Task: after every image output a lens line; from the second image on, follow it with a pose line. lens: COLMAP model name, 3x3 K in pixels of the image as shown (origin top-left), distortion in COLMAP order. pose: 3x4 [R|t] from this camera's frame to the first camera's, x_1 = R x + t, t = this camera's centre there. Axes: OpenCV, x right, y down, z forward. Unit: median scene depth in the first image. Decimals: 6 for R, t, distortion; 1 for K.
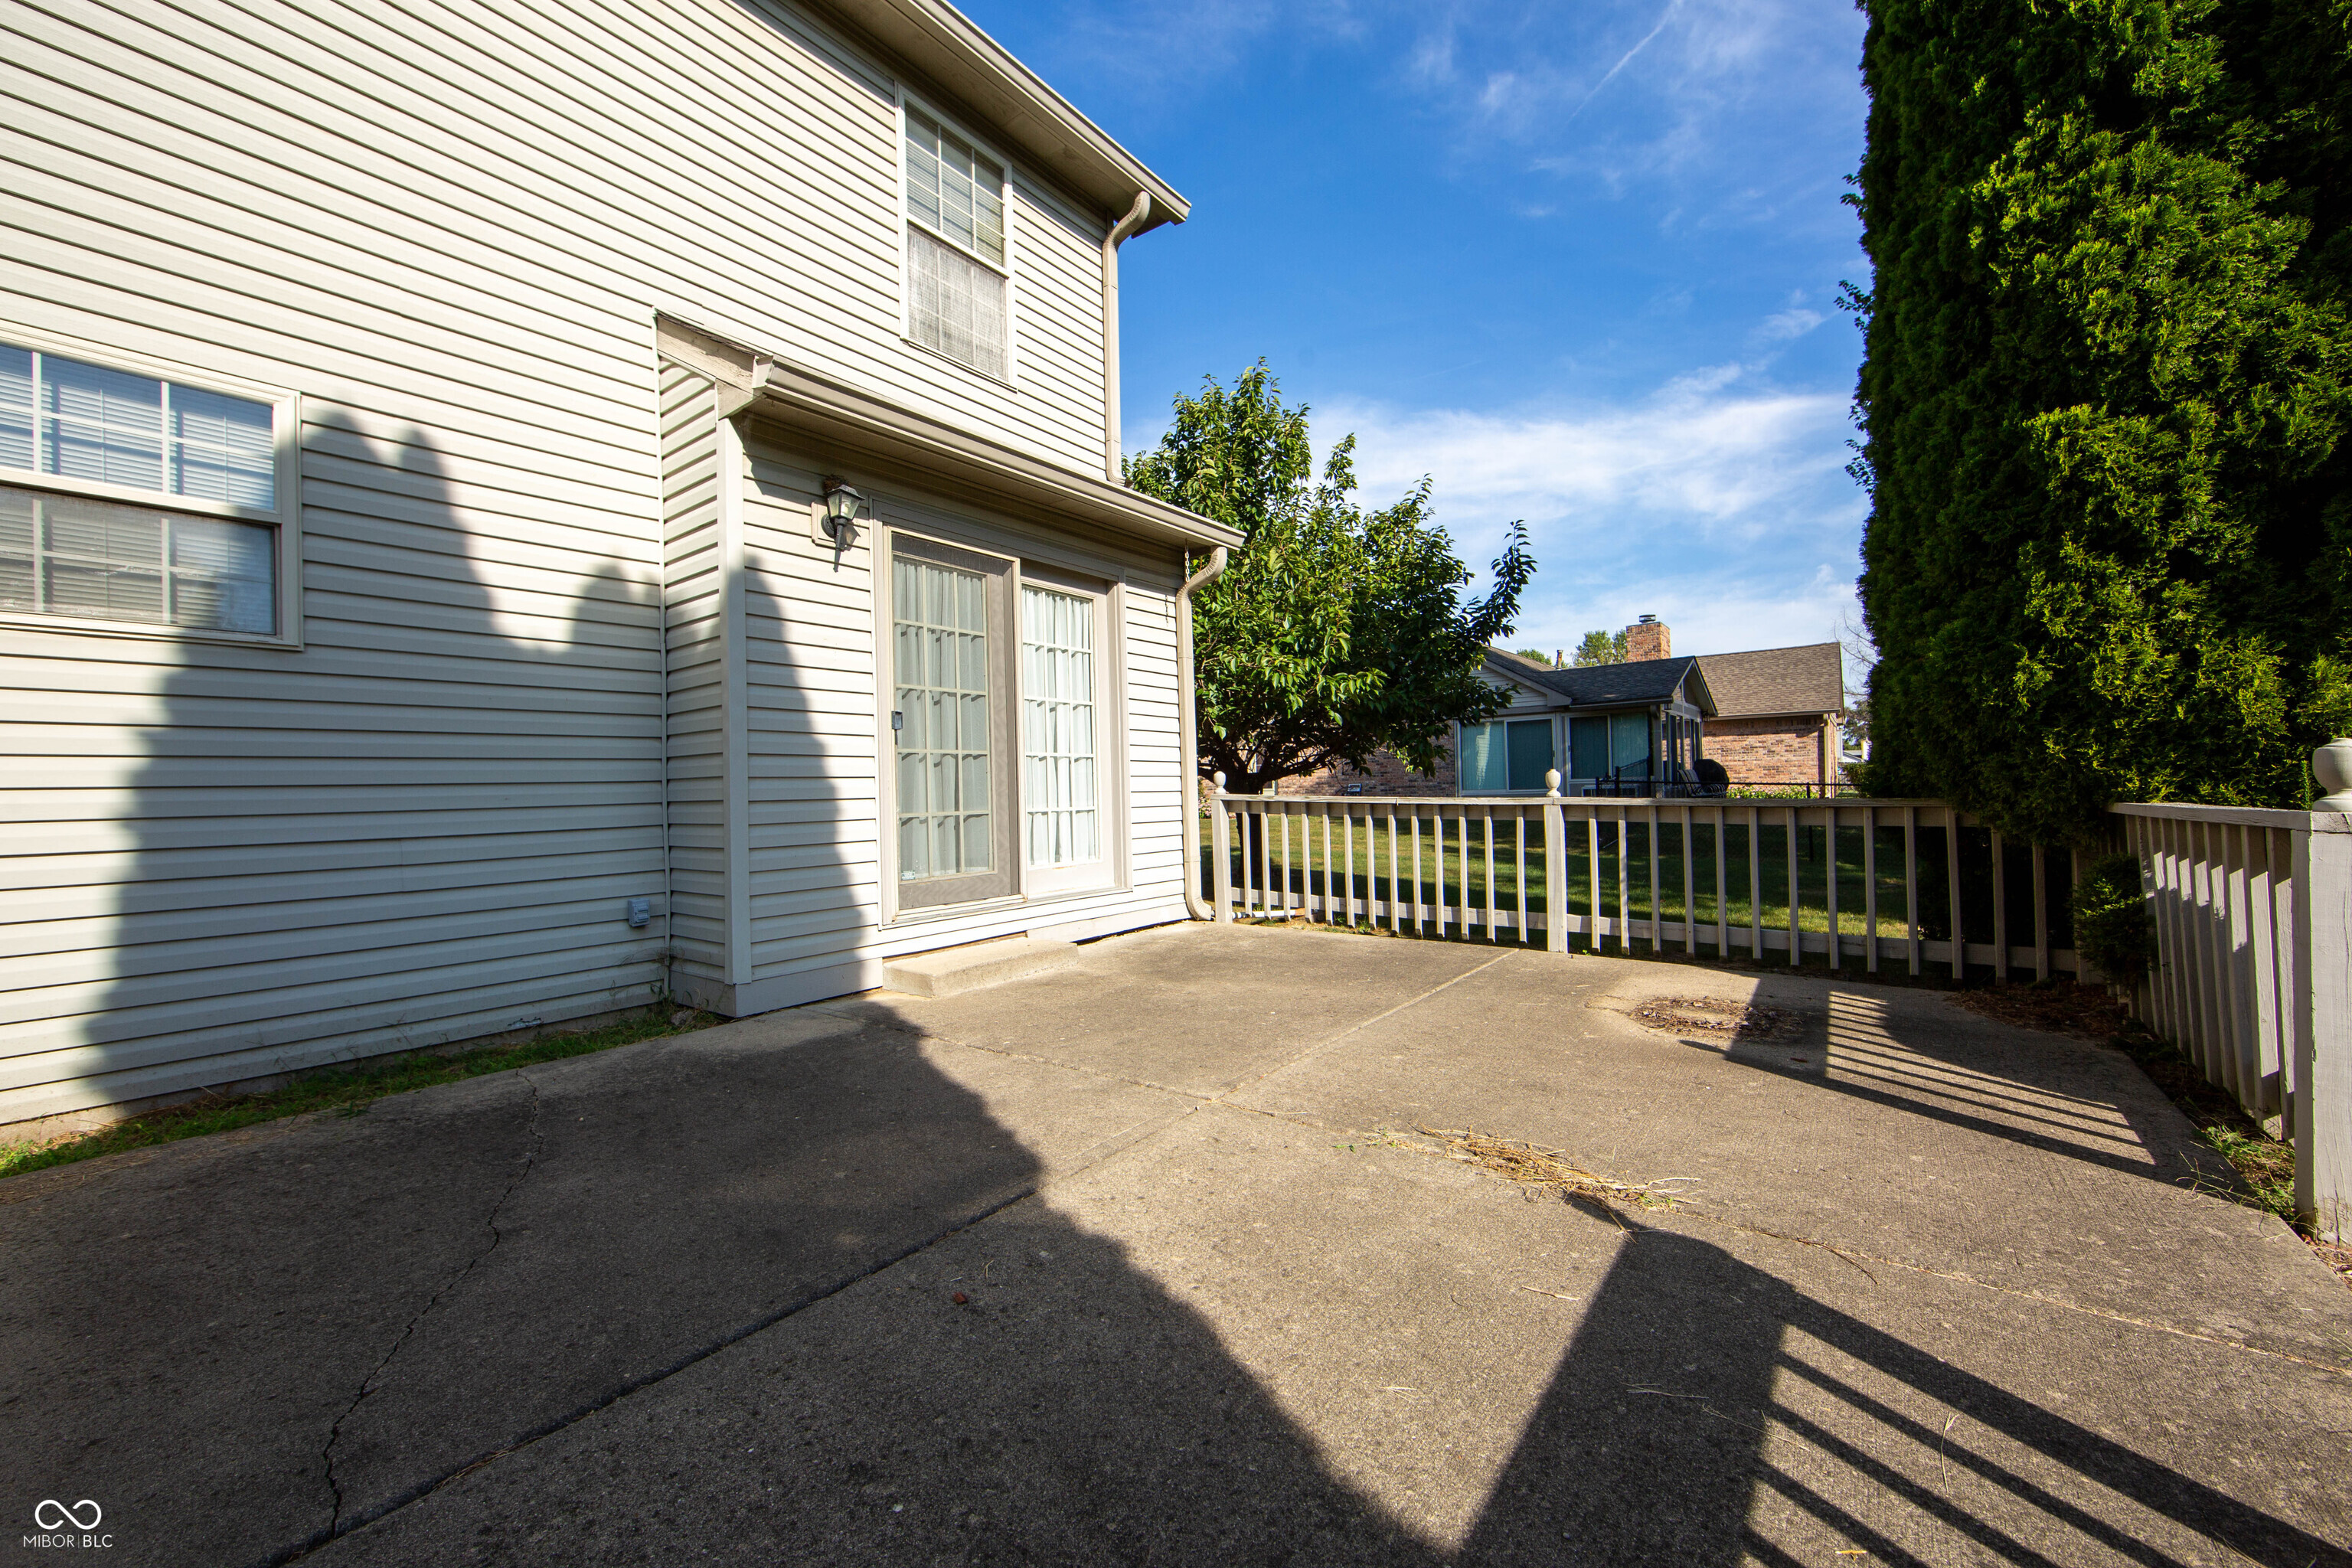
lens RADIAL K [[923.2, 0, 1179.4], [0, 923.2, 784.5], [0, 0, 1]] dist [-0.015159, 0.002884]
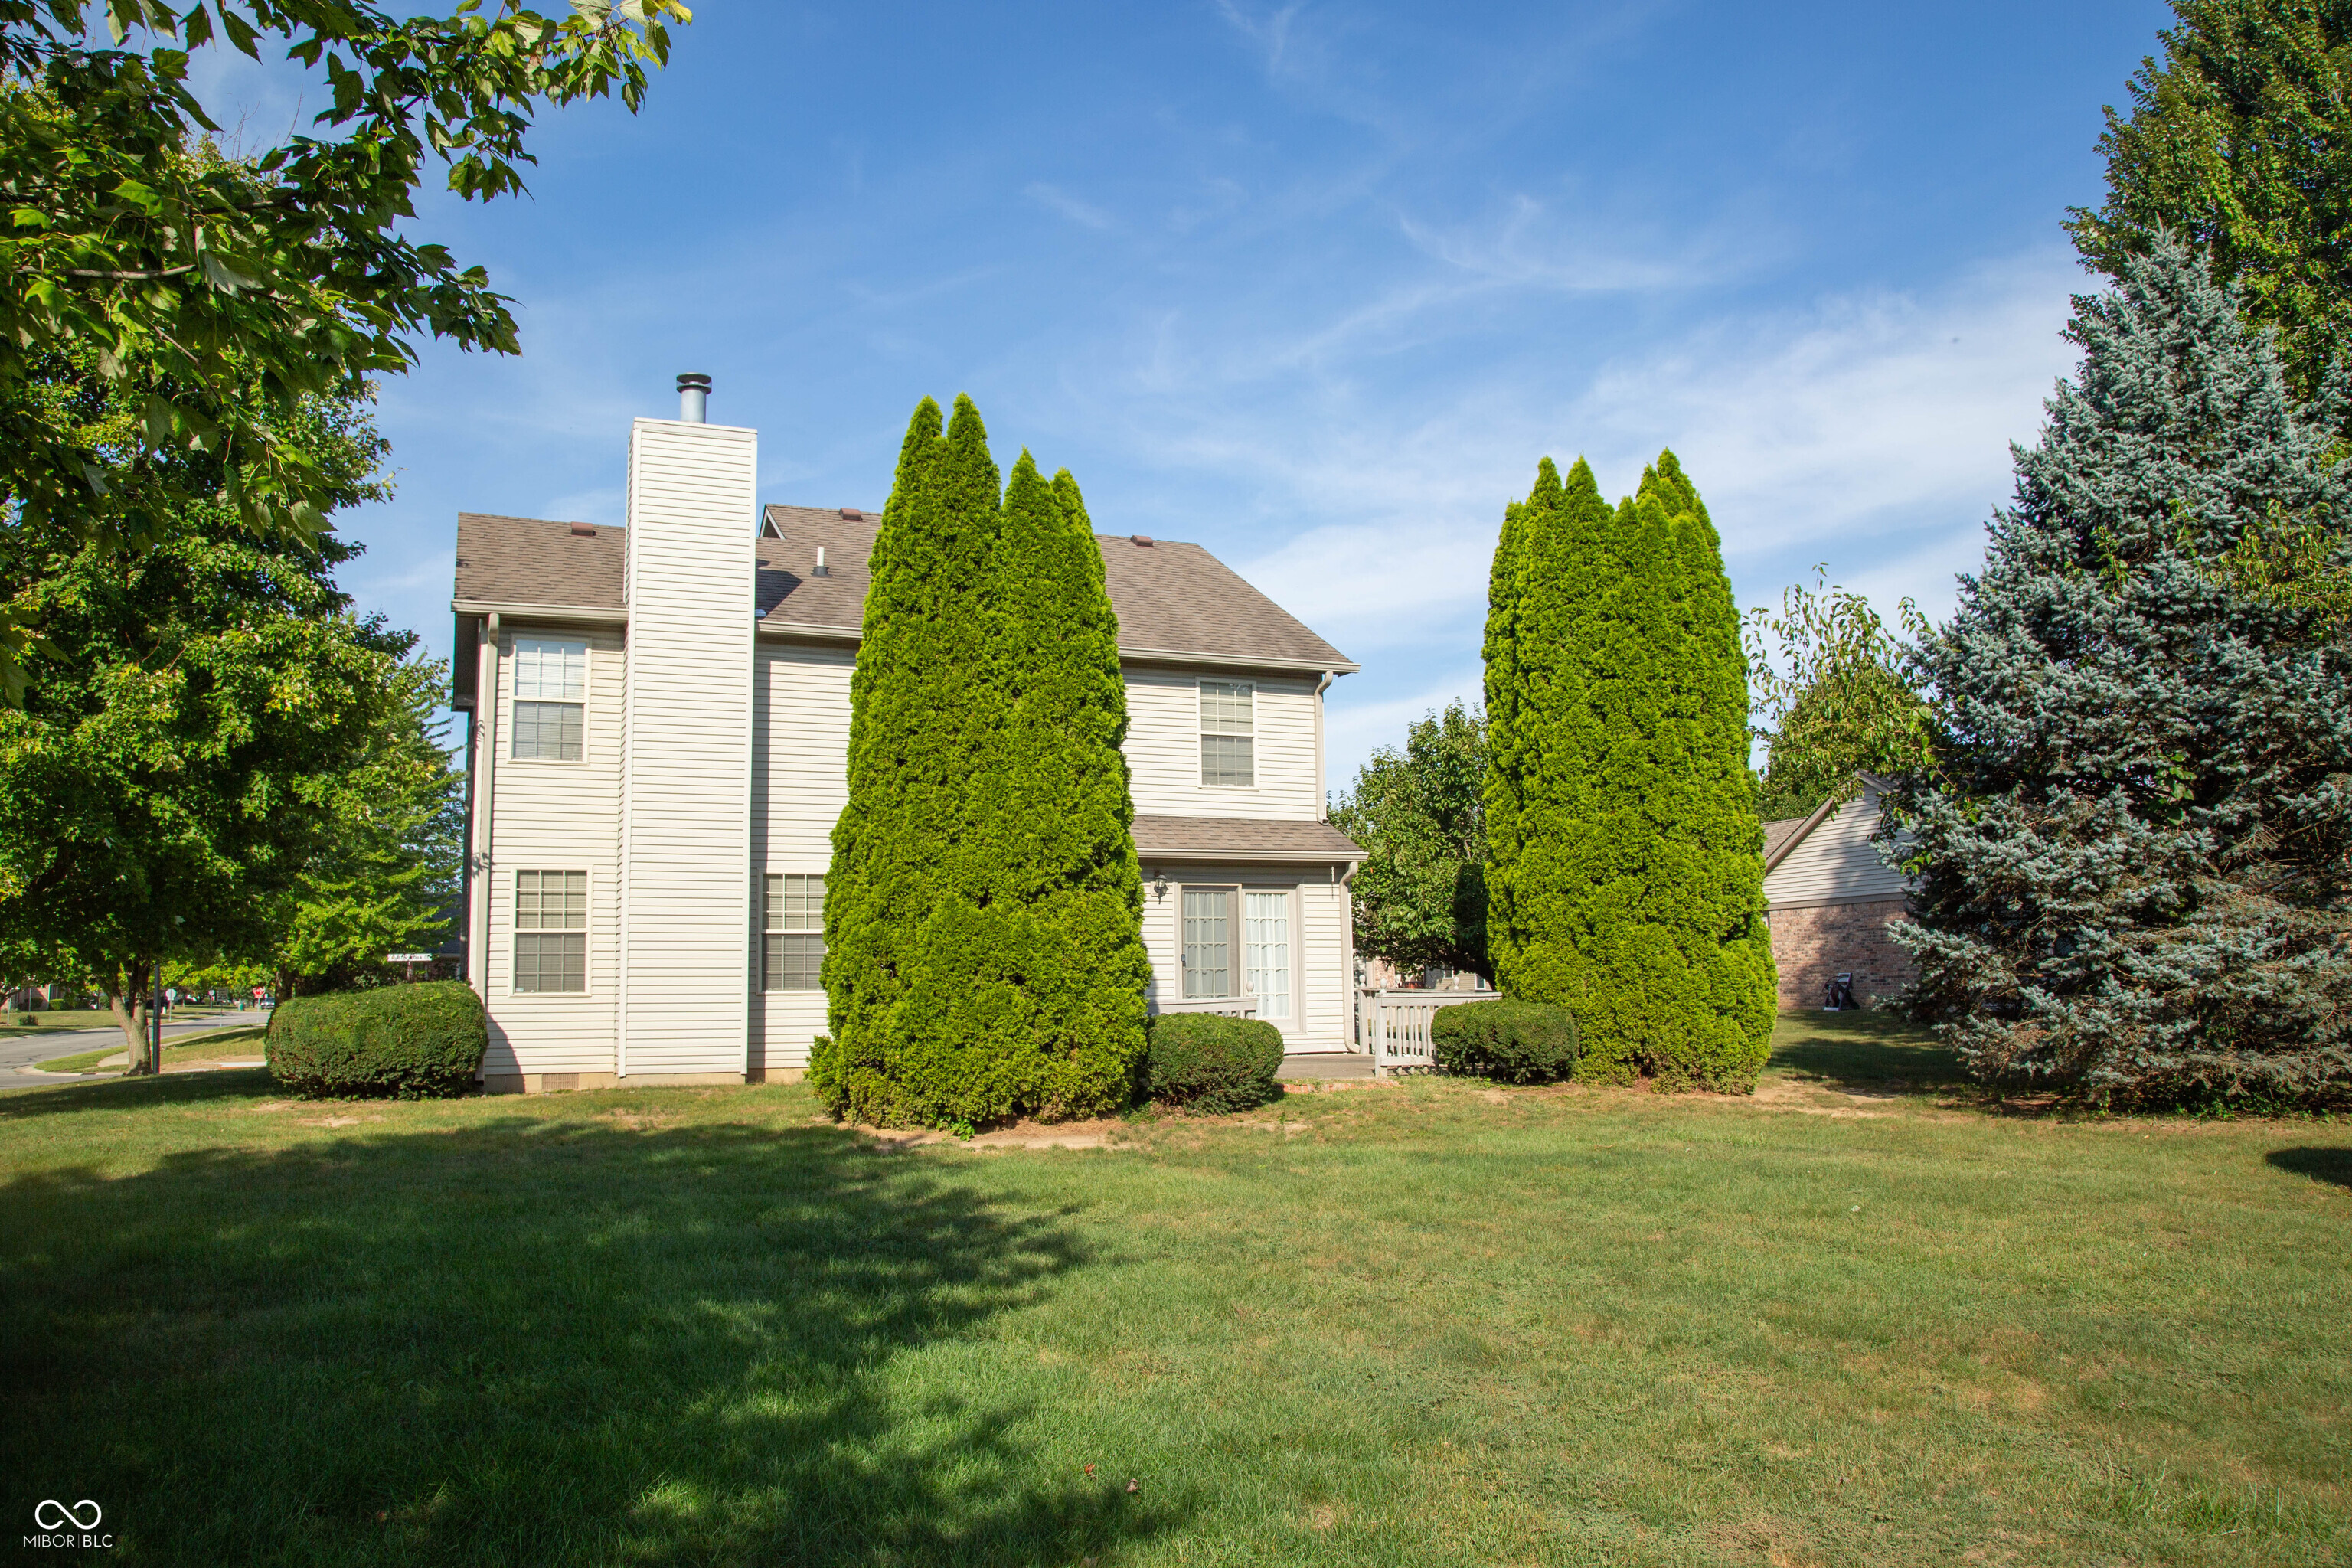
lens RADIAL K [[1678.9, 0, 1182.8], [0, 1678.9, 793.4], [0, 0, 1]] dist [-0.083493, 0.002189]
pose [[0.870719, -0.053146, -0.488900, 2.244477], [0.000863, 0.994307, -0.106551, -0.028029], [0.491780, 0.092354, 0.865808, -3.471869]]
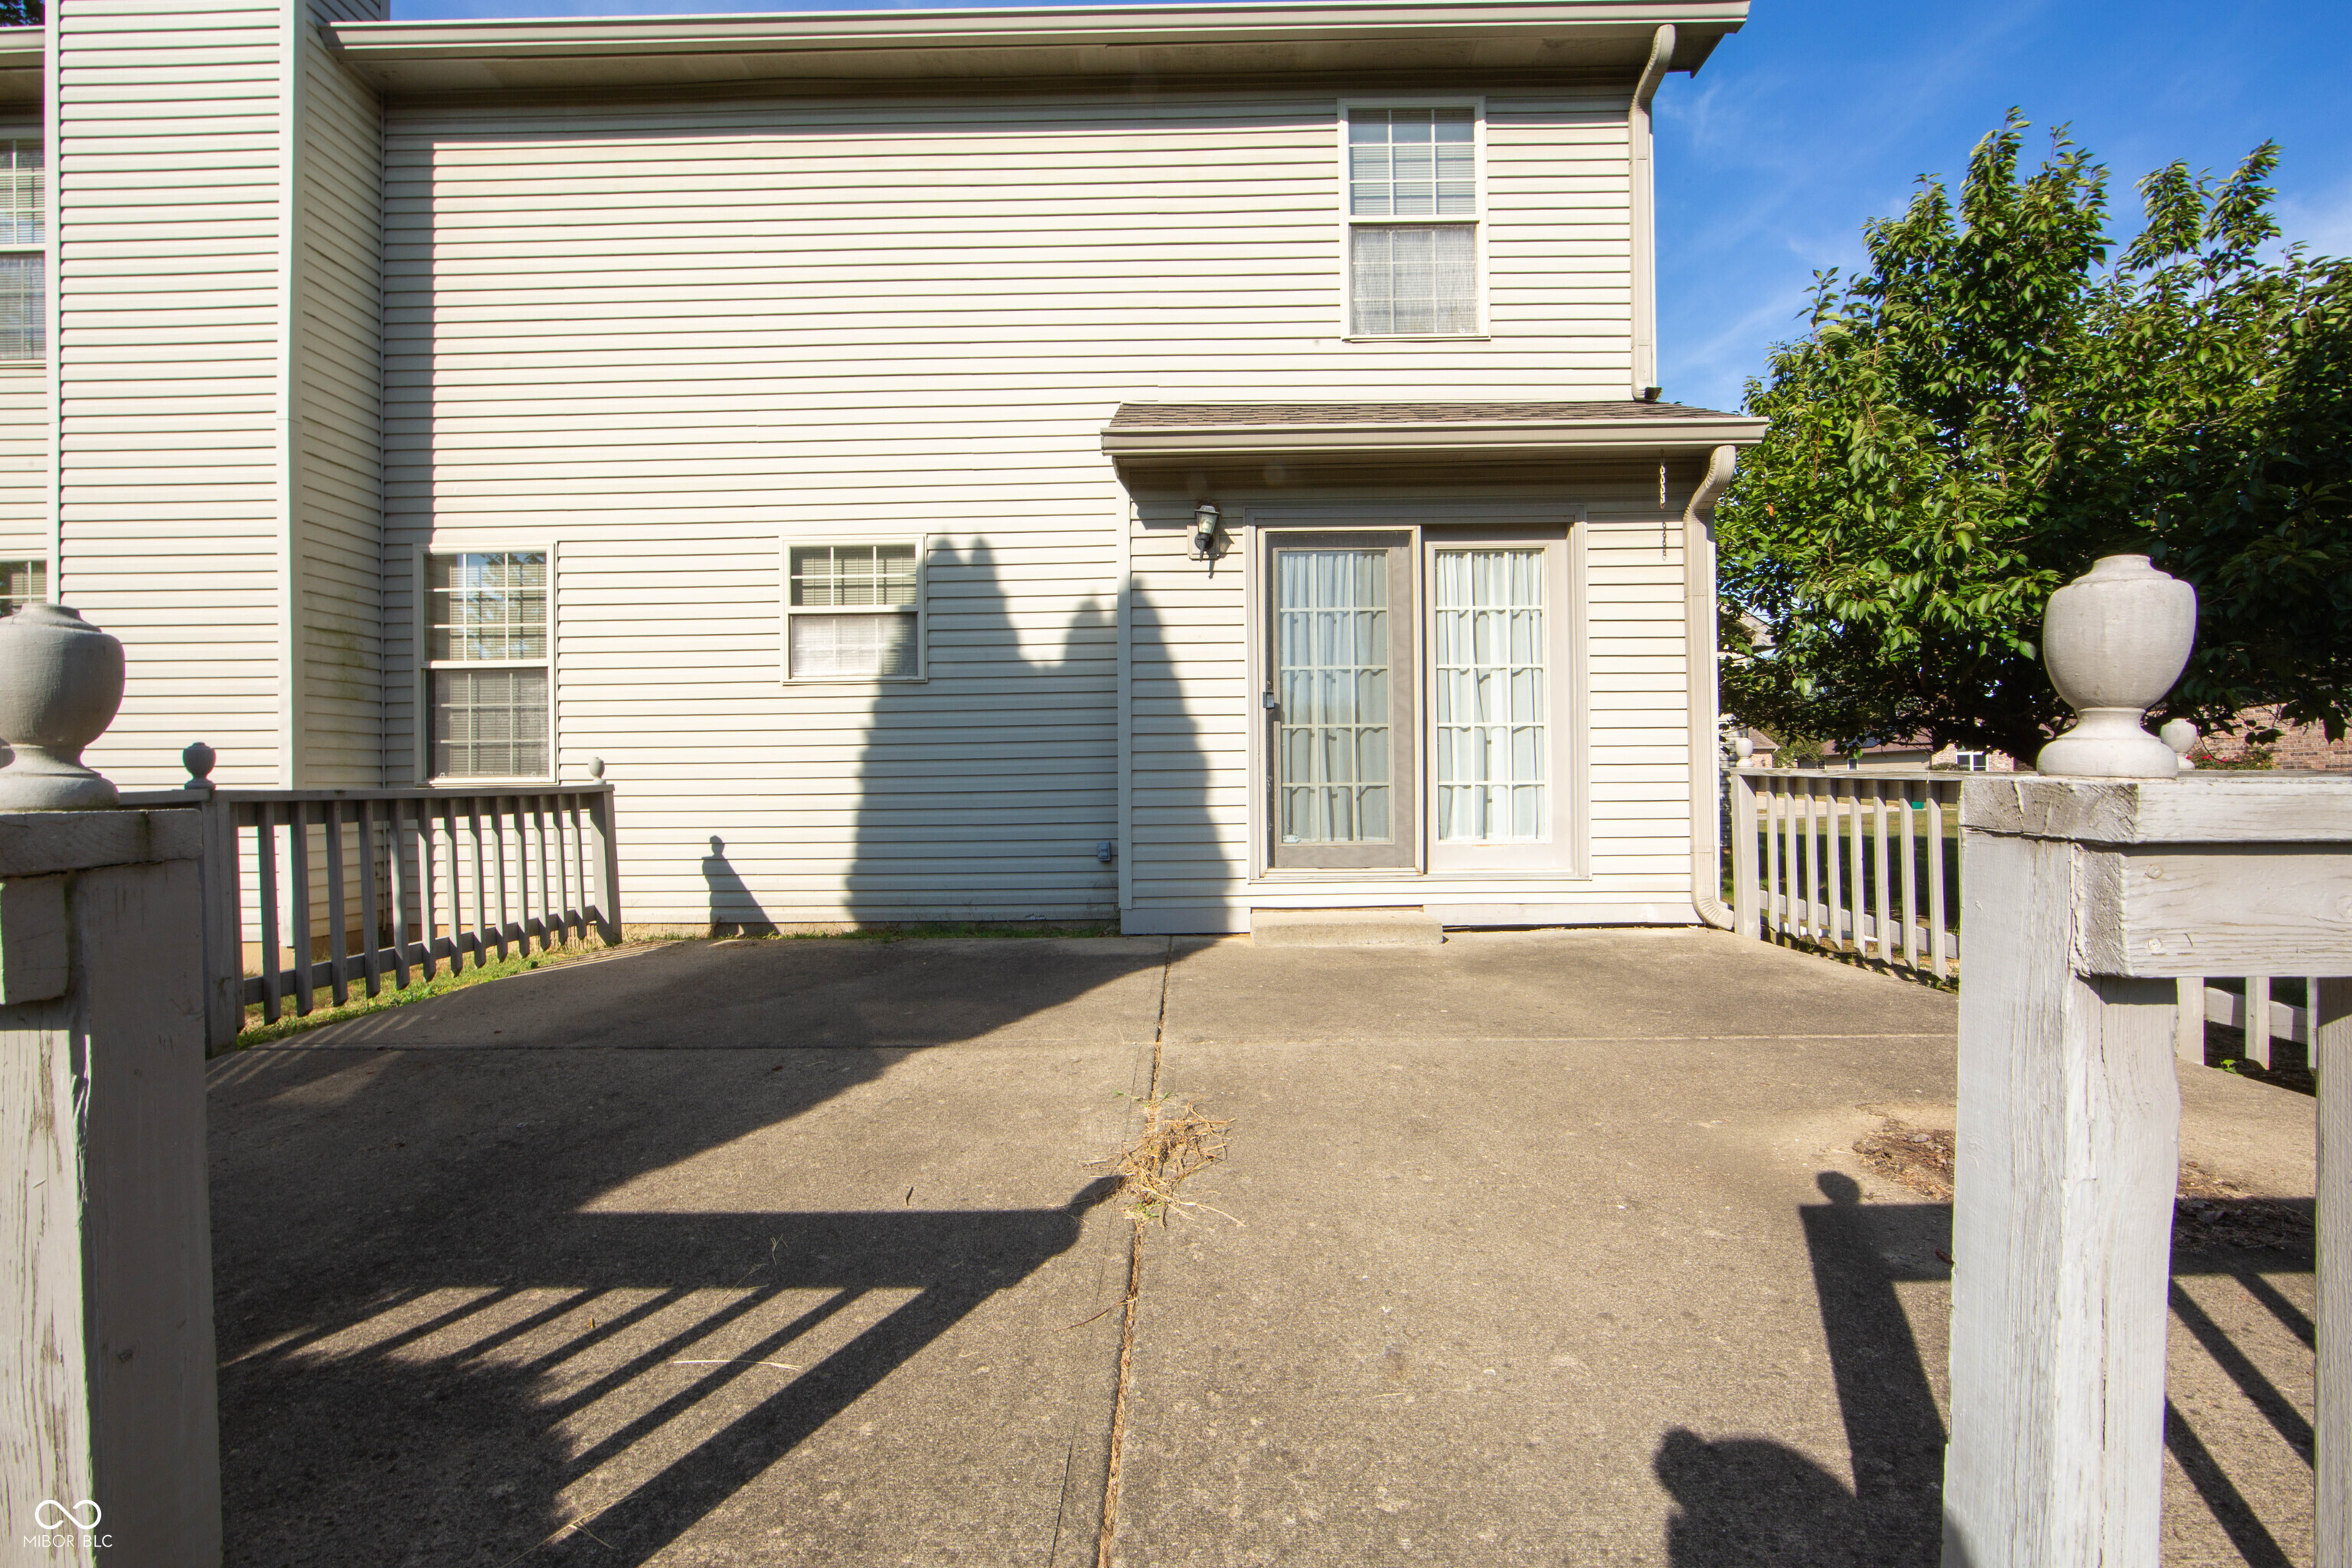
lens RADIAL K [[956.8, 0, 1176.9], [0, 956.8, 787.7], [0, 0, 1]] dist [-0.017308, 0.003554]
pose [[0.591418, 0.016437, -0.806198, 0.630105], [0.003052, 0.999739, 0.022623, 0.011867], [0.806360, -0.015840, 0.591213, 0.239584]]
